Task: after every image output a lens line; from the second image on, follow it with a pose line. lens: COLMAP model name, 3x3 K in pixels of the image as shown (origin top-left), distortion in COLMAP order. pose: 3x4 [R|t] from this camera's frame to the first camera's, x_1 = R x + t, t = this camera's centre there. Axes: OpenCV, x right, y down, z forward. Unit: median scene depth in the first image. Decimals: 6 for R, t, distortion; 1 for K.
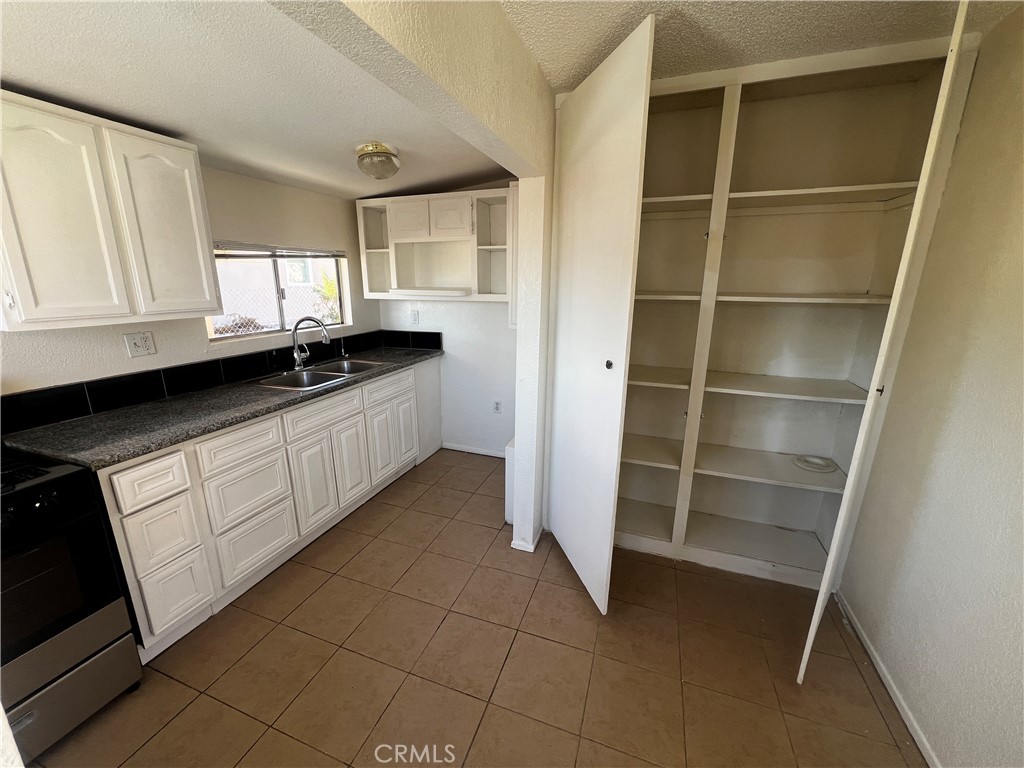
lens RADIAL K [[407.8, 0, 510.1], [0, 407.8, 382.4], [0, 0, 1]] dist [-0.002291, 0.000668]
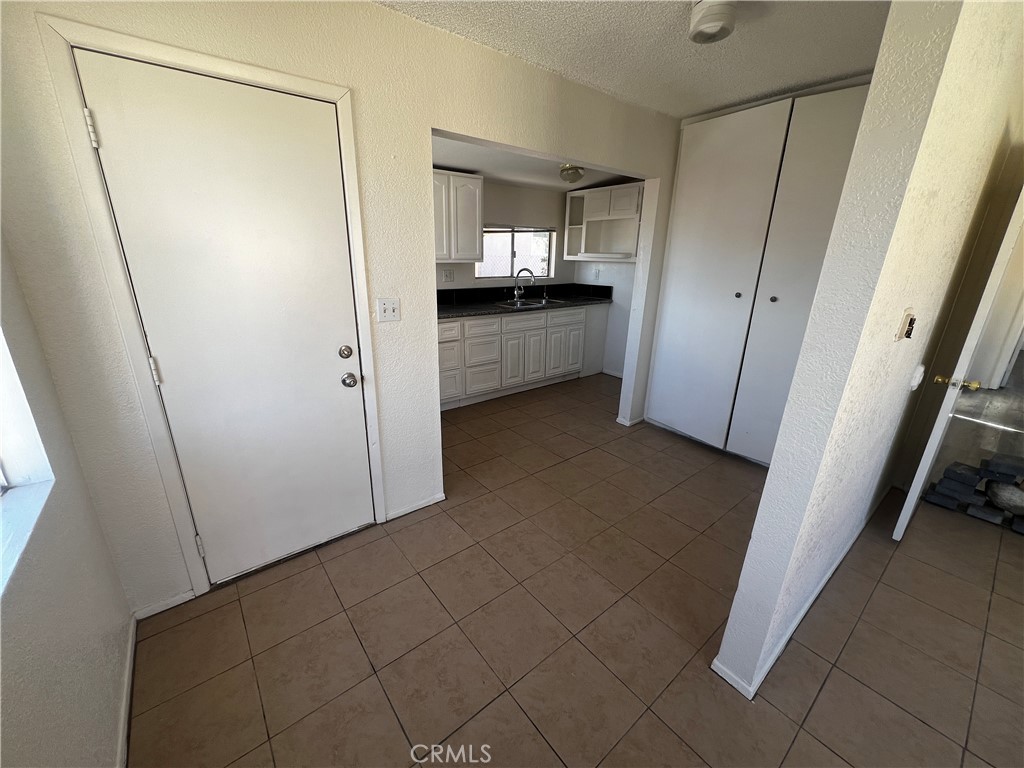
lens RADIAL K [[407.8, 0, 510.6], [0, 407.8, 383.6], [0, 0, 1]] dist [-0.002291, 0.000668]
pose [[0.852380, 0.169665, -0.494633, 0.343170], [-0.139753, 0.985407, 0.097175, 0.143778], [0.503902, -0.013704, 0.863652, -0.455607]]
